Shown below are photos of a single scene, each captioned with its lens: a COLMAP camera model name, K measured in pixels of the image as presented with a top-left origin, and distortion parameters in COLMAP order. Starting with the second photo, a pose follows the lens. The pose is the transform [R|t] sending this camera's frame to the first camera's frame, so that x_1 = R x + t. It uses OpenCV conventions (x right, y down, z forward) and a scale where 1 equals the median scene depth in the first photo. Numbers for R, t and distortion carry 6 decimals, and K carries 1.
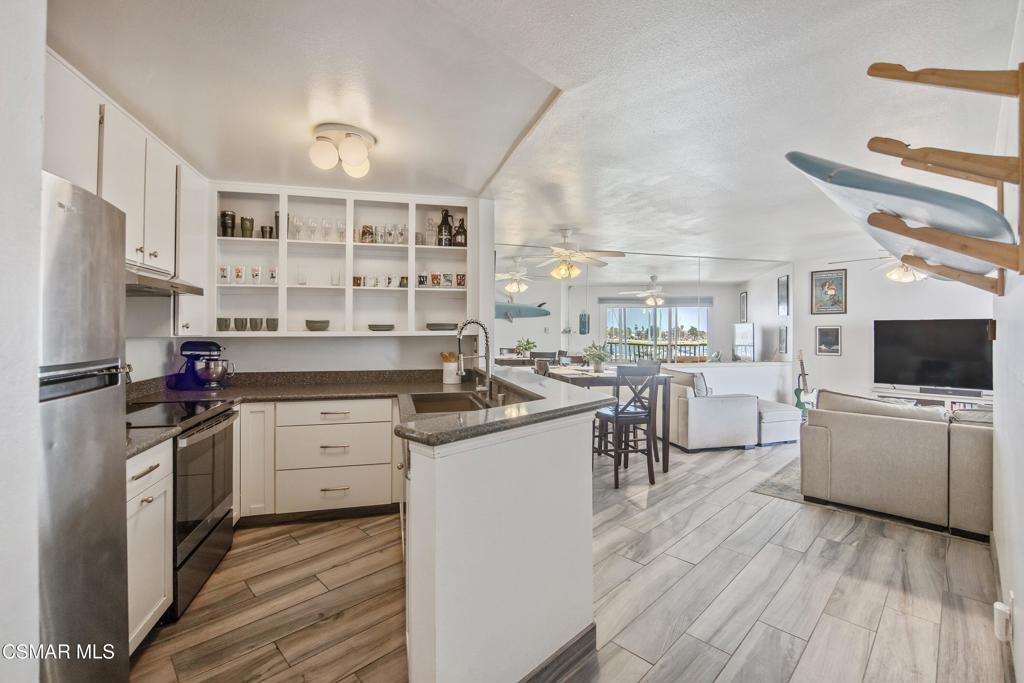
lens RADIAL K [[465.8, 0, 516.5], [0, 465.8, 333.4], [0, 0, 1]] dist [0.000575, -0.000606]
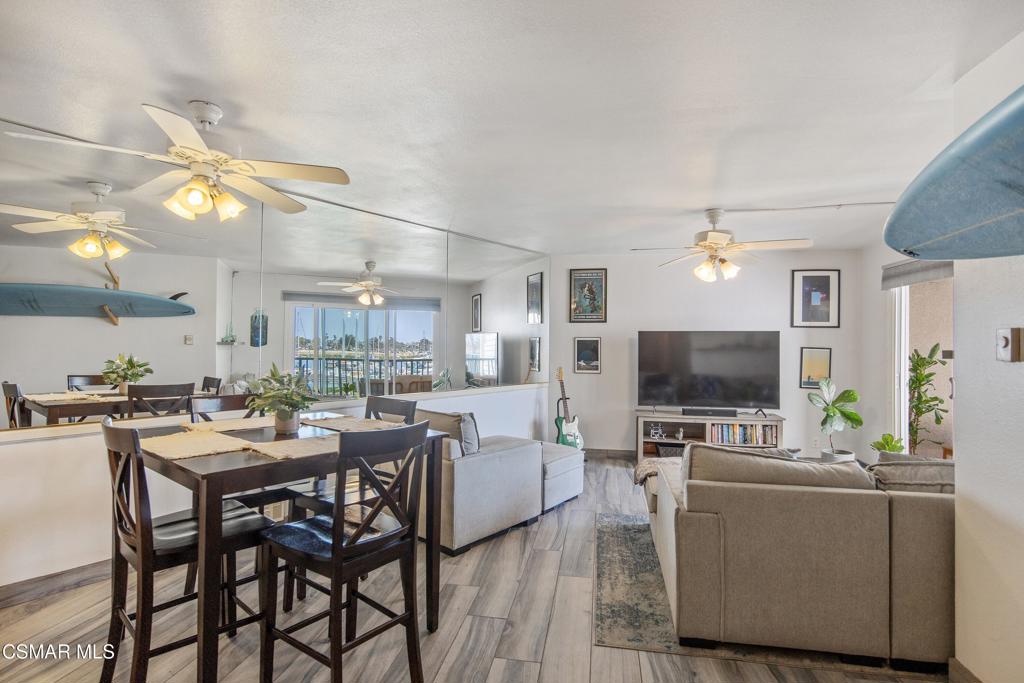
lens RADIAL K [[505.5, 0, 514.9], [0, 505.5, 341.9], [0, 0, 1]] dist [-0.013516, -0.000885]
pose [[0.819524, 0.005491, 0.573019, 0.054127], [-0.003472, 0.999983, -0.004616, -0.003222], [-0.573035, 0.001794, 0.819529, 0.329530]]
